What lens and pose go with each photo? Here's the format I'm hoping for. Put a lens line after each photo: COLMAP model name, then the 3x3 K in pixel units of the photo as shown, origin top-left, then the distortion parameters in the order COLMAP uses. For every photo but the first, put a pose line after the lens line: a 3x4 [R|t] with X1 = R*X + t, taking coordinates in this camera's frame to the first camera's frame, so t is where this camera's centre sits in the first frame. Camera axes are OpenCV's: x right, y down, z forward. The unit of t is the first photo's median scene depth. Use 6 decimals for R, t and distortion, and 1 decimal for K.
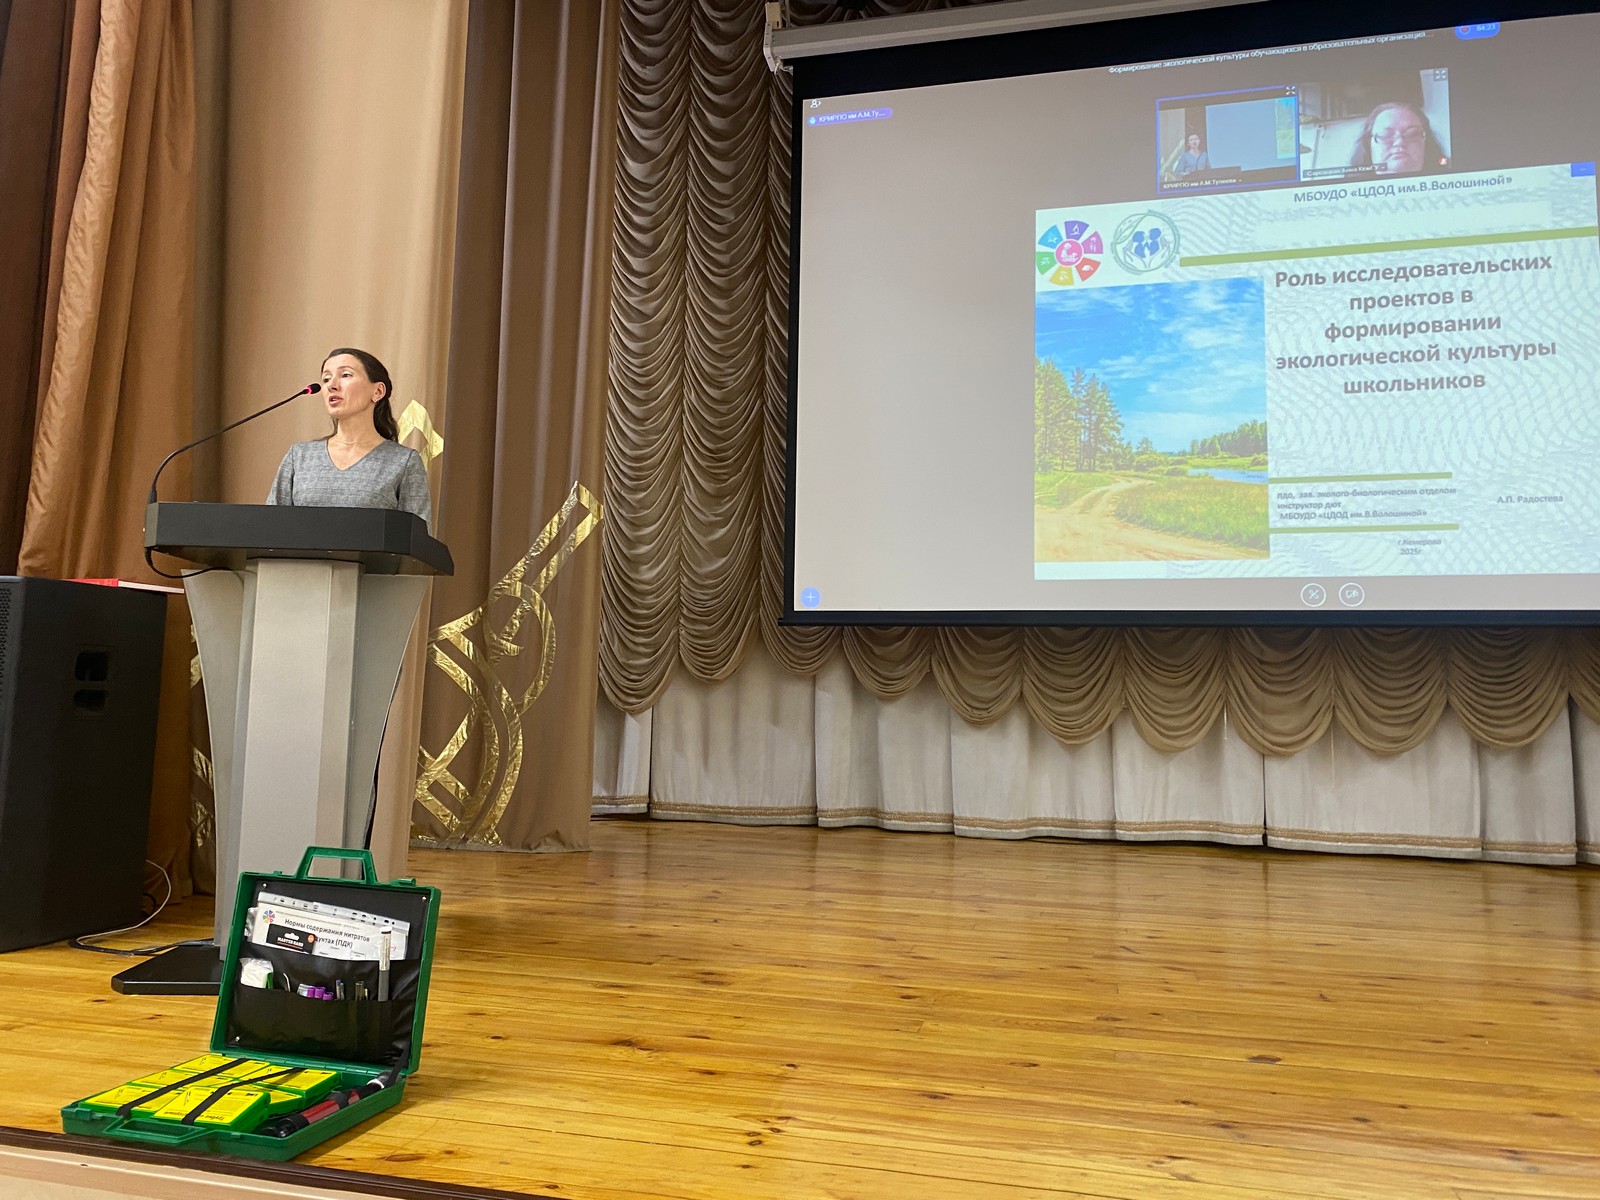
lens RADIAL K [[1032.0, 0, 800.0], [0, 1032.0, 600.0], [0, 0, 1]] dist [0.086108, -0.086521]
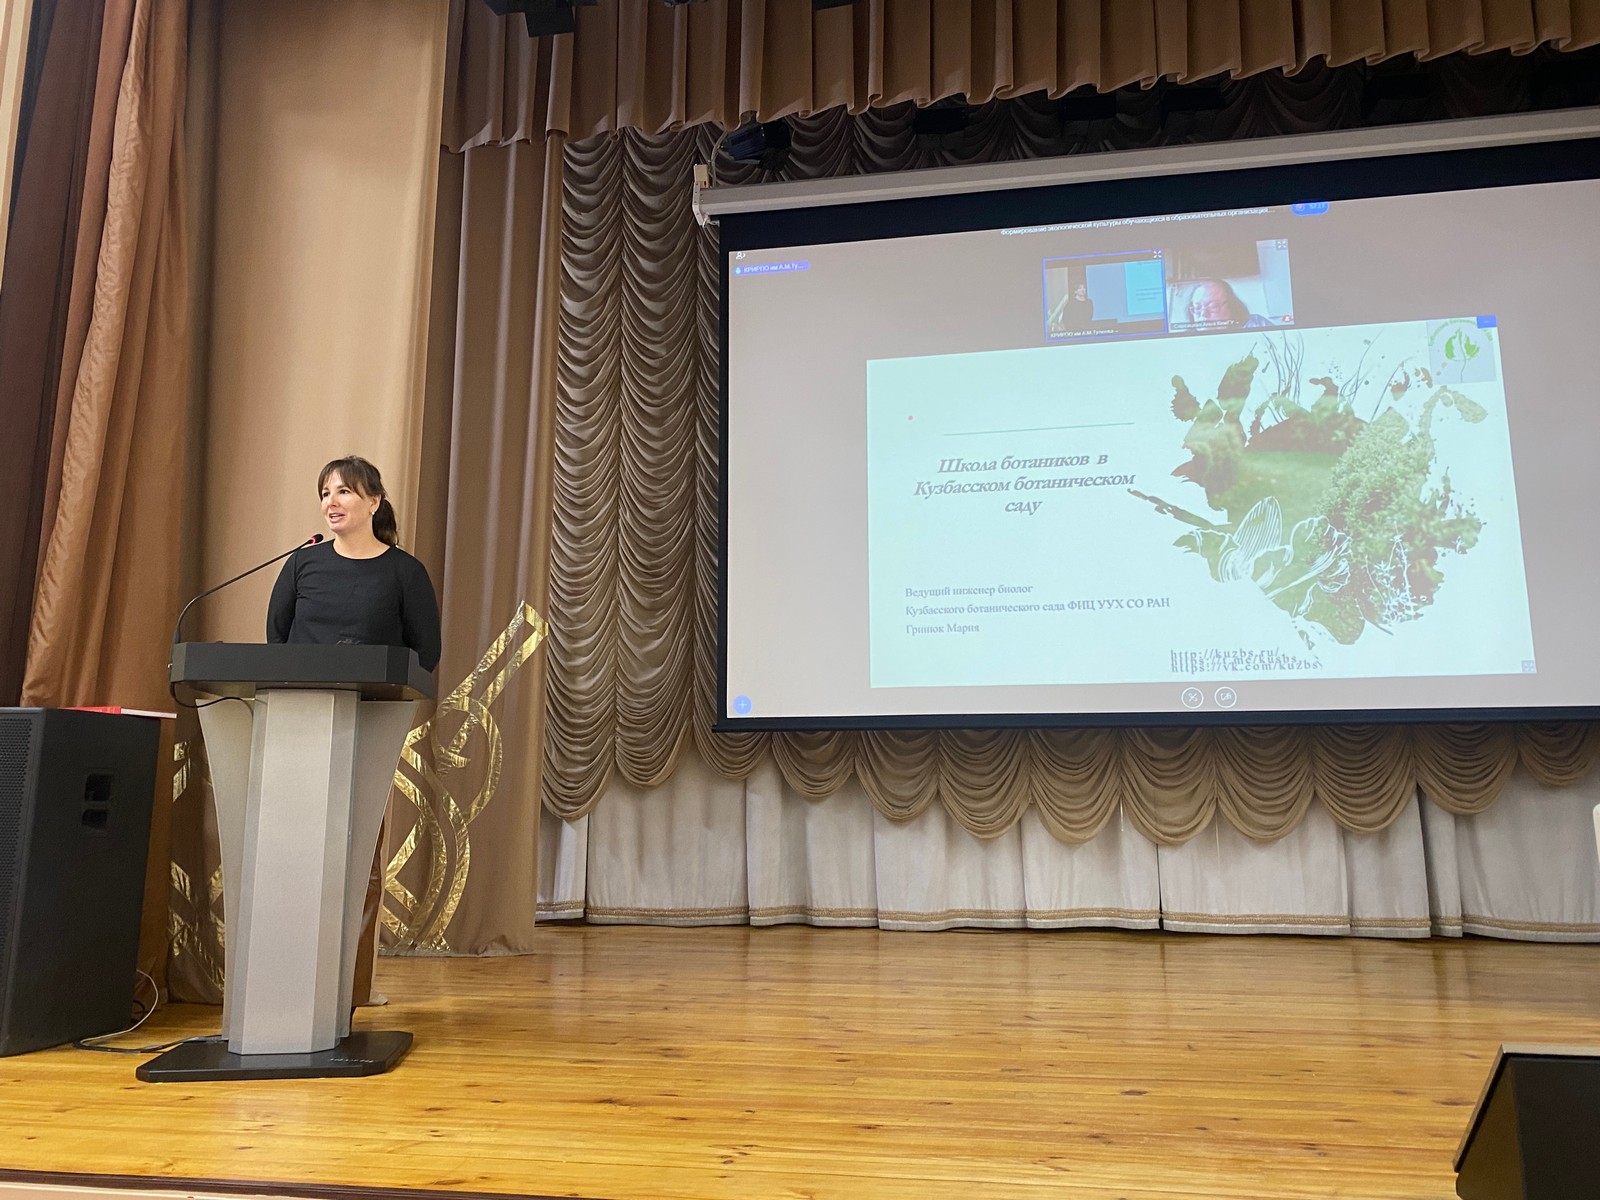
lens RADIAL K [[1169.5, 0, 800.0], [0, 1169.5, 600.0], [0, 0, 1]] dist [0.094865, -0.130366]
pose [[0.996137, -0.007434, 0.087495, -0.035170], [0.013834, 0.997253, -0.072768, -0.022225], [-0.086714, 0.073698, 0.993504, -0.216159]]
